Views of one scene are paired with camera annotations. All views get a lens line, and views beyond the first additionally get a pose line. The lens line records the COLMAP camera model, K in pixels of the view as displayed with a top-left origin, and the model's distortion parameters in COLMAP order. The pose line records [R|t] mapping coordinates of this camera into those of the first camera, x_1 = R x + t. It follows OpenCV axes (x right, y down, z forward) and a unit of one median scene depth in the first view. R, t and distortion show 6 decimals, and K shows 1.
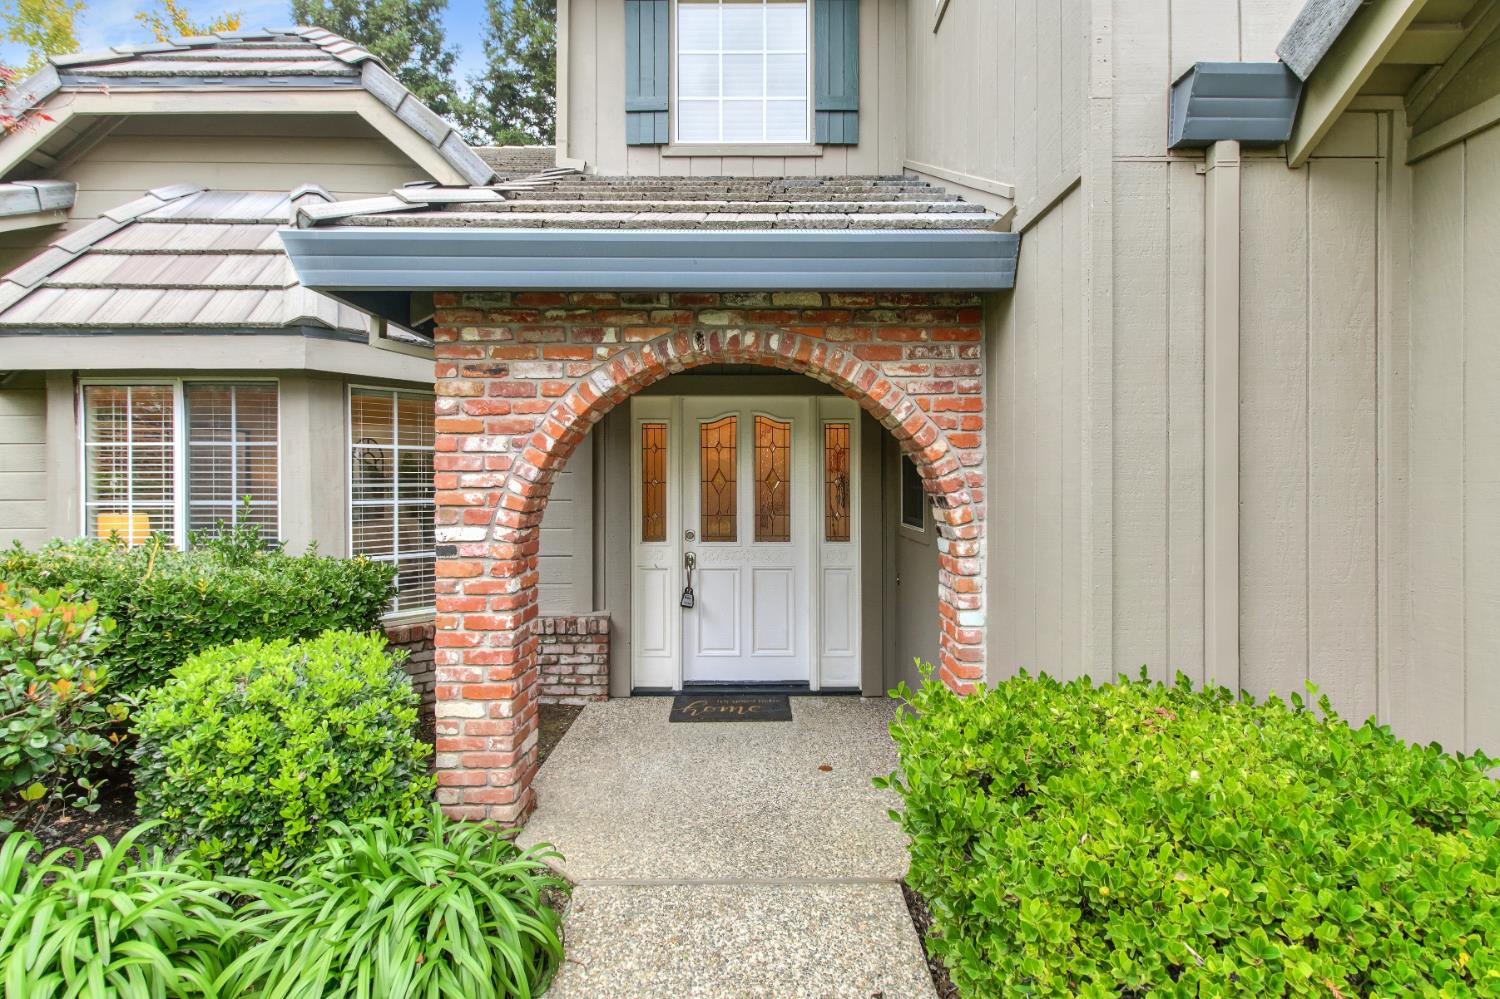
lens RADIAL K [[703.8, 0, 749.9], [0, 703.8, 490.6], [0, 0, 1]] dist [0.019058, -0.011443]
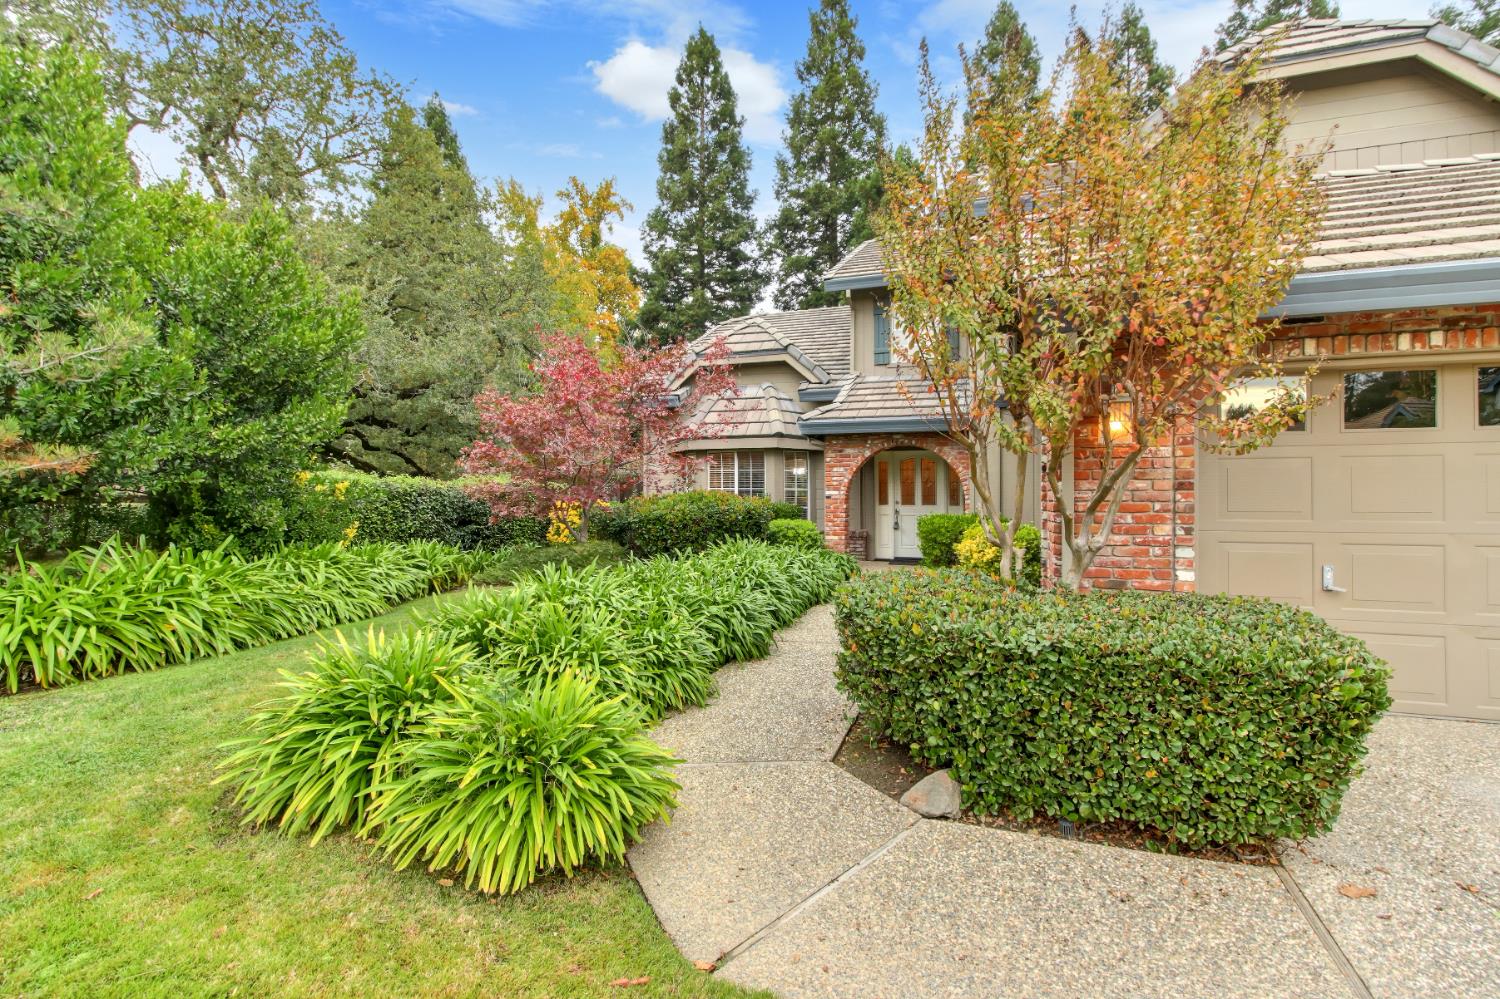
lens RADIAL K [[703.8, 0, 749.4], [0, 703.8, 483.2], [0, 0, 1]] dist [0.019058, -0.011443]
pose [[0.941737, -0.003032, -0.336336, 0.332438], [-0.010442, 0.999214, -0.038244, 0.111800], [0.336188, 0.039528, 0.940965, -1.991831]]
